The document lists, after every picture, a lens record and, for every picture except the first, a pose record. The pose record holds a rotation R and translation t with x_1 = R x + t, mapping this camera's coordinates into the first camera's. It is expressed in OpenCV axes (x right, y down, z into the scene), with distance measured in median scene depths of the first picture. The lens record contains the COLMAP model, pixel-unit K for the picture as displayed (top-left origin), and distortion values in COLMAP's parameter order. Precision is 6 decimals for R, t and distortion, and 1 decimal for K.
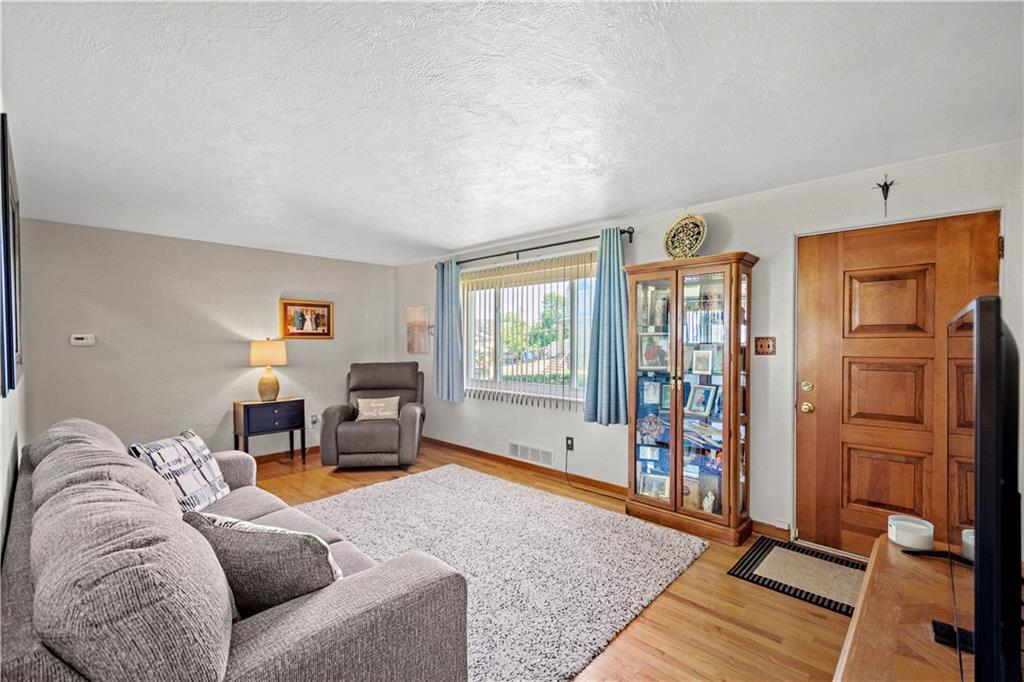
lens RADIAL K [[449.3, 0, 512.0], [0, 449.3, 341.0], [0, 0, 1]] dist [0.001093, 0.000030]
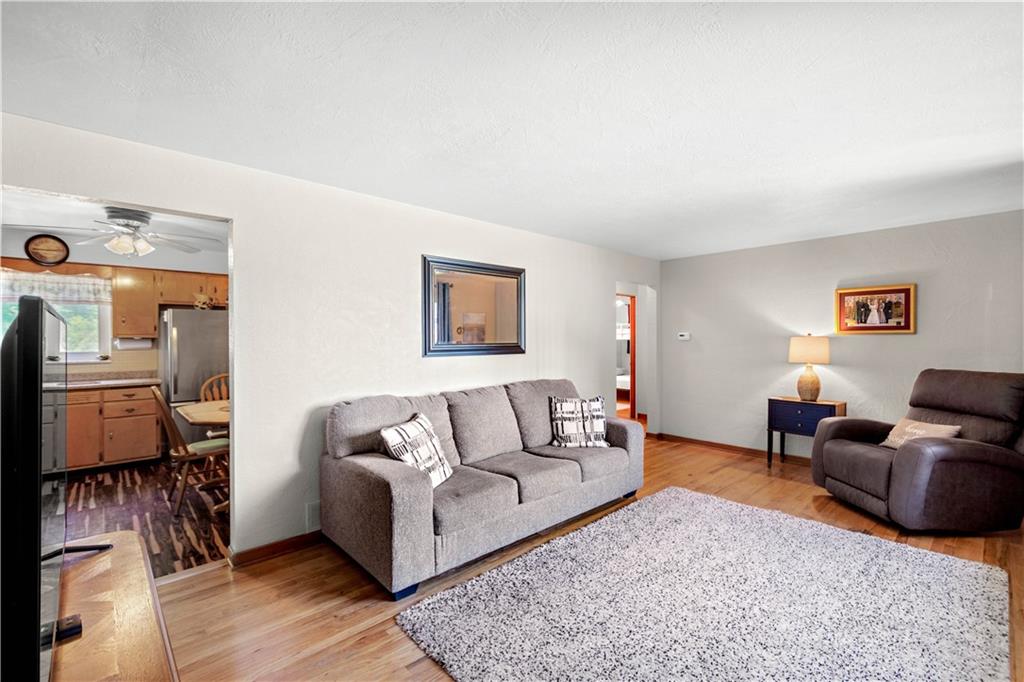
lens RADIAL K [[440.7, 0, 517.8], [0, 440.7, 338.4], [0, 0, 1]] dist [0.000203, -0.000315]
pose [[-0.057739, 0.002800, -0.998328, 0.416437], [0.001388, 0.999995, 0.002724, -0.000175], [0.998331, -0.001229, -0.057743, 0.456167]]
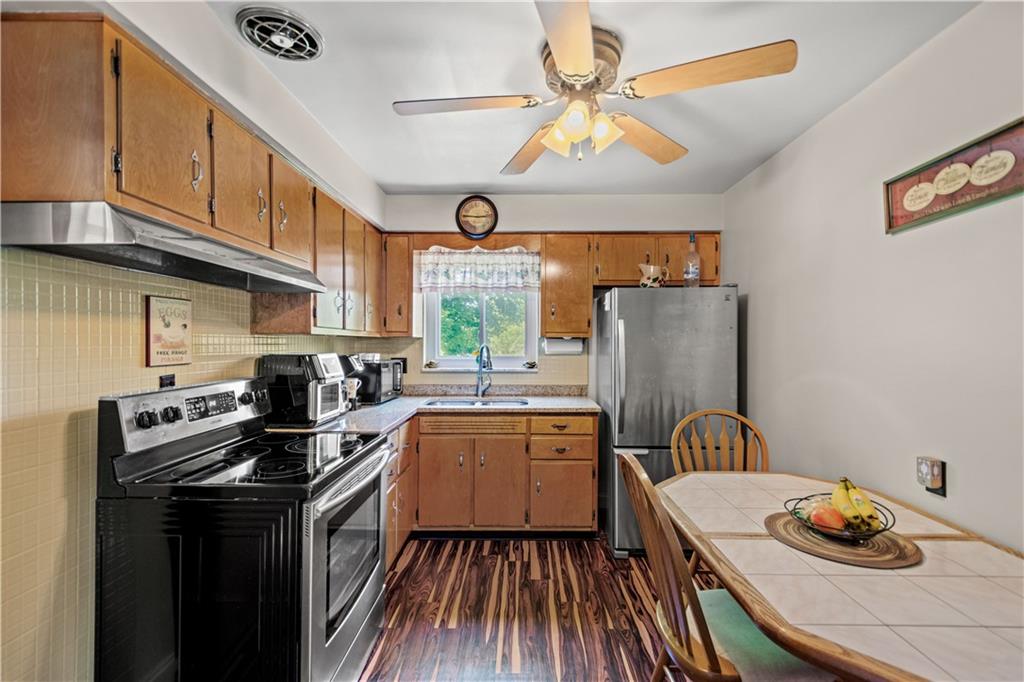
lens RADIAL K [[440.7, 0, 517.8], [0, 440.7, 338.4], [0, 0, 1]] dist [0.000203, -0.000315]
pose [[-0.737763, -0.008627, -0.675005, 0.283366], [-0.007101, 0.999962, -0.005019, 0.001541], [0.675023, 0.001091, -0.737796, 0.312113]]
